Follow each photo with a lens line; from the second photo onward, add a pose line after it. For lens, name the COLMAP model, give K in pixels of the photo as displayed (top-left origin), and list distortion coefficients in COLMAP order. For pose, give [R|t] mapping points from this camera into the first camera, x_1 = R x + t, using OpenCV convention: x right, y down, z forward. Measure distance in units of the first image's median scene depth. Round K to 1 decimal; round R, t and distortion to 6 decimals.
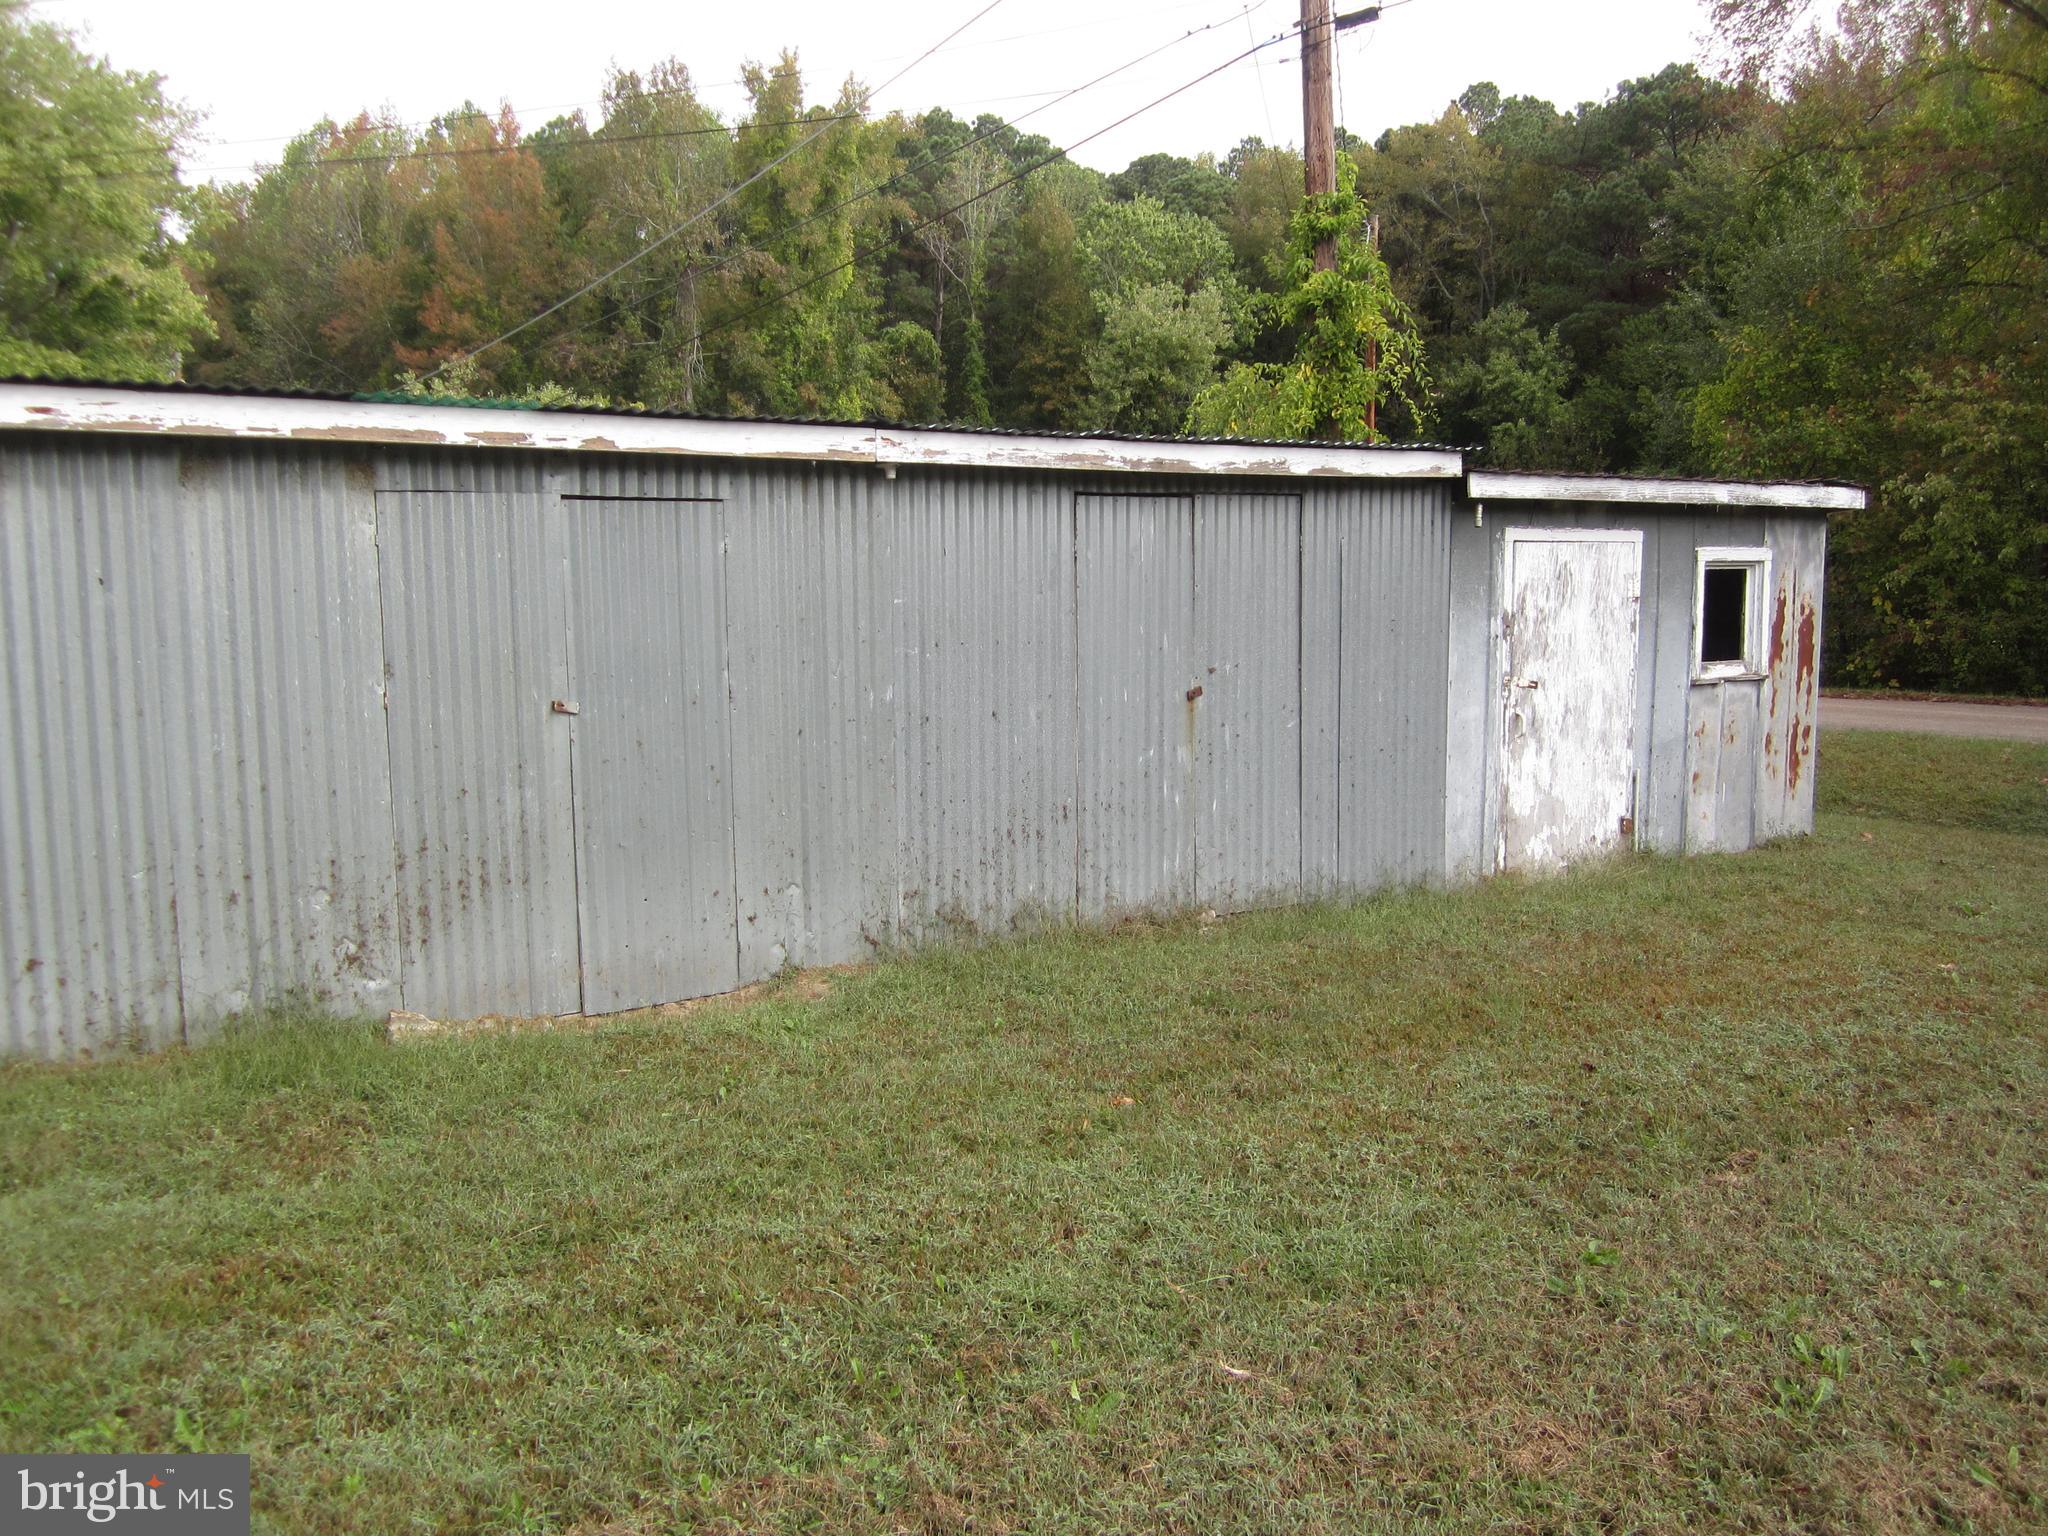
lens RADIAL K [[1664.7, 0, 1025.6], [0, 1664.7, 765.9], [0, 0, 1]] dist [-0.042039, 0.019495]
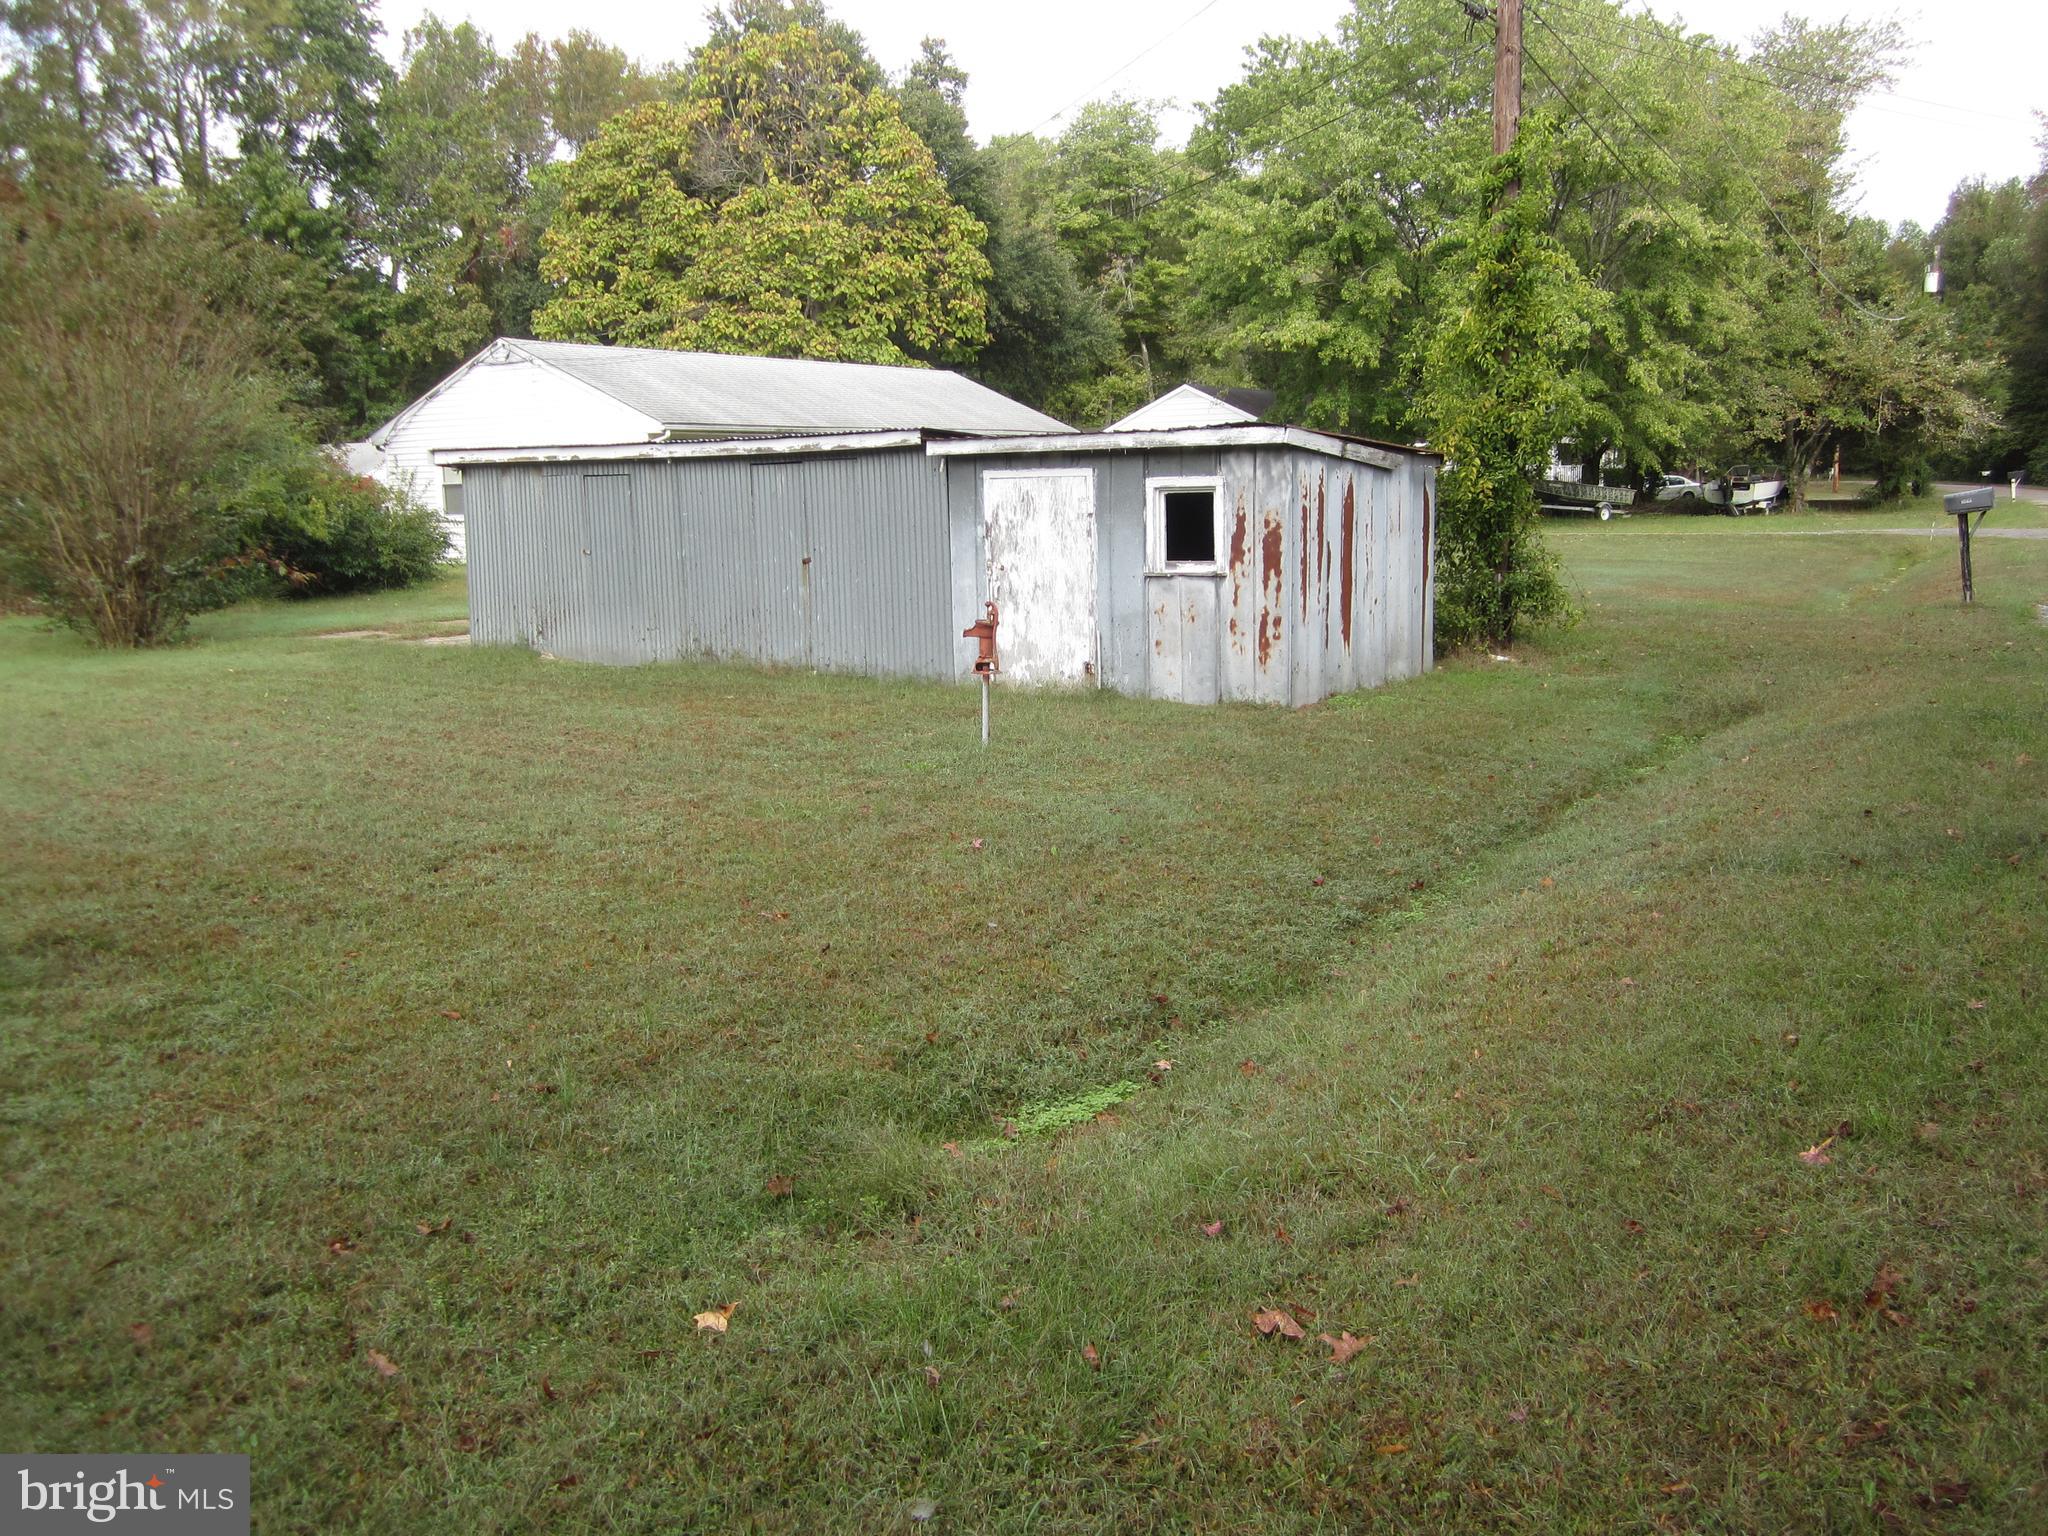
lens RADIAL K [[1664.7, 0, 1022.9], [0, 1664.7, 766.5], [0, 0, 1]] dist [-0.042039, 0.019495]
pose [[0.424727, 0.141107, -0.894257, 1.608345], [-0.093770, 0.989323, 0.111571, -0.036011], [0.900452, 0.036467, 0.433423, 0.291750]]
